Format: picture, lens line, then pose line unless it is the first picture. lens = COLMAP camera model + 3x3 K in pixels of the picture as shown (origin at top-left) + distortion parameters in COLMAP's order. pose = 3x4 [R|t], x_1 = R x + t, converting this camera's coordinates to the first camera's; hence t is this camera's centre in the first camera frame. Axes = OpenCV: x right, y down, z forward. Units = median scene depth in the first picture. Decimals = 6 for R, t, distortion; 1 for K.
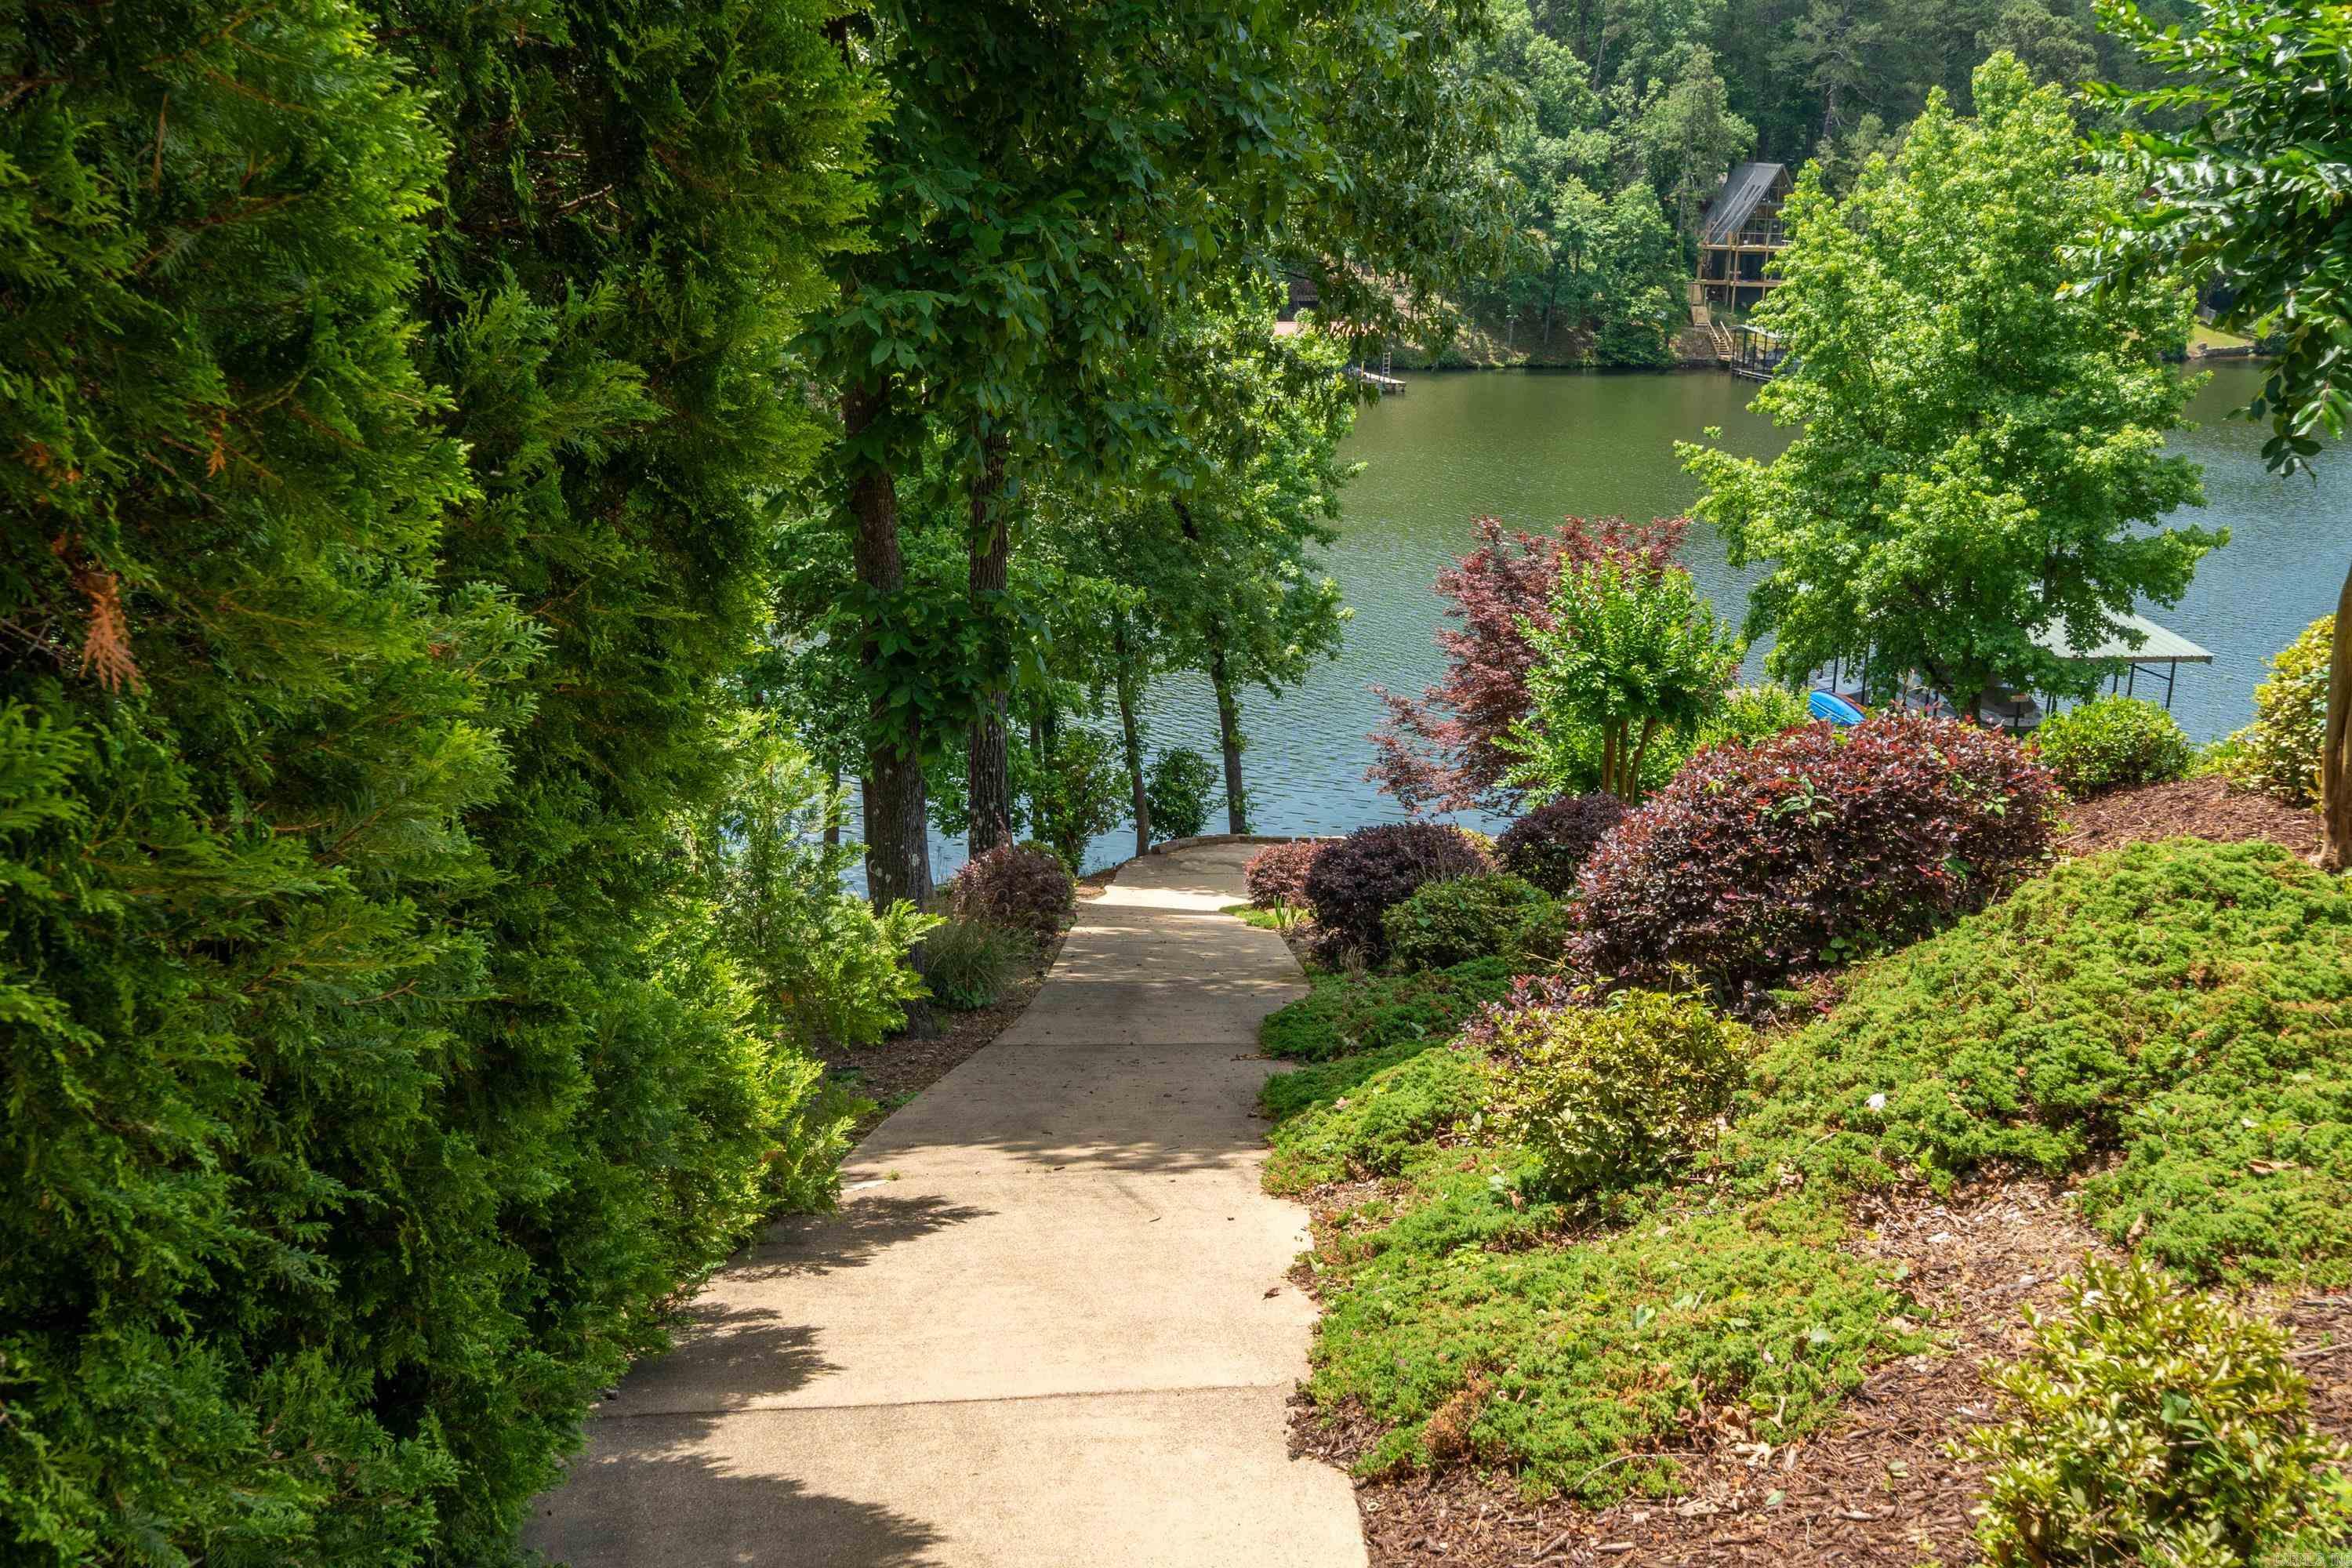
lens RADIAL K [[2439.5, 0, 1175.1], [0, 2439.5, 784.0], [0, 0, 1]] dist [0.000314, 0.000000]
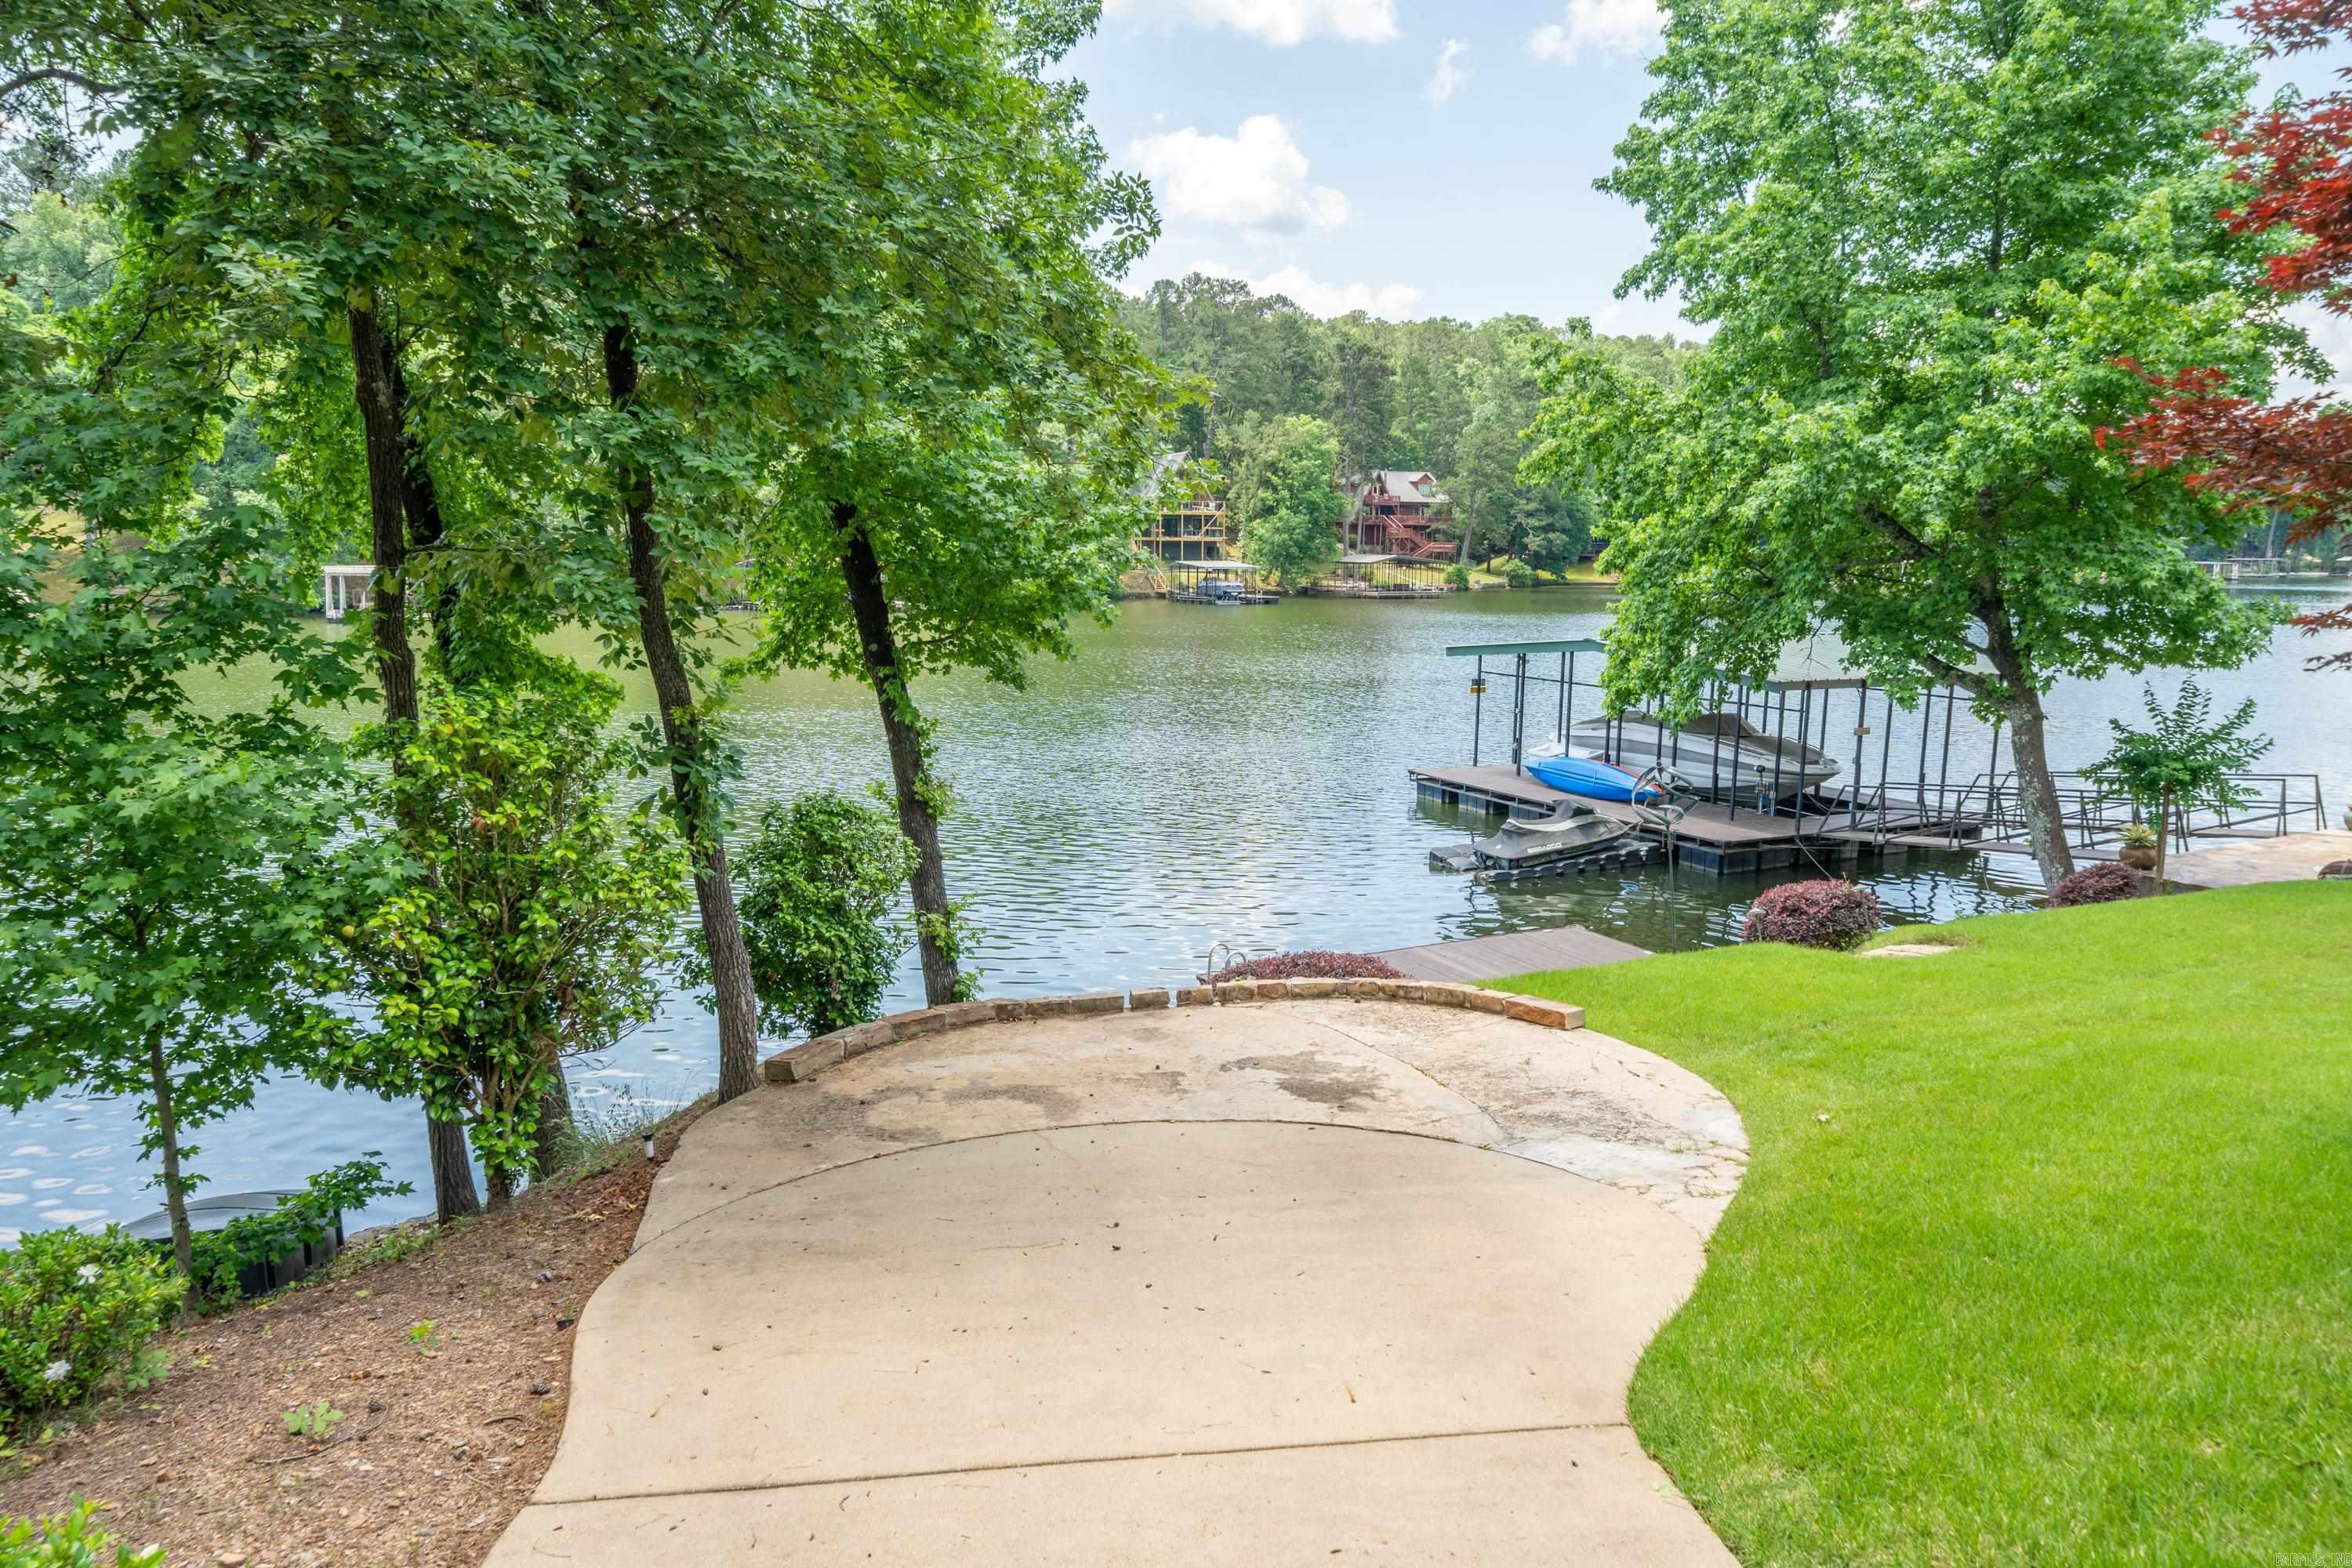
lens RADIAL K [[1594.1, 0, 1179.4], [0, 1594.1, 789.7], [0, 0, 1]] dist [-0.001666, -0.000010]
pose [[0.959516, -0.061239, 0.274915, -0.012649], [0.088379, 0.992242, -0.087435, 0.011865], [-0.267428, 0.108192, 0.957485, 0.732461]]
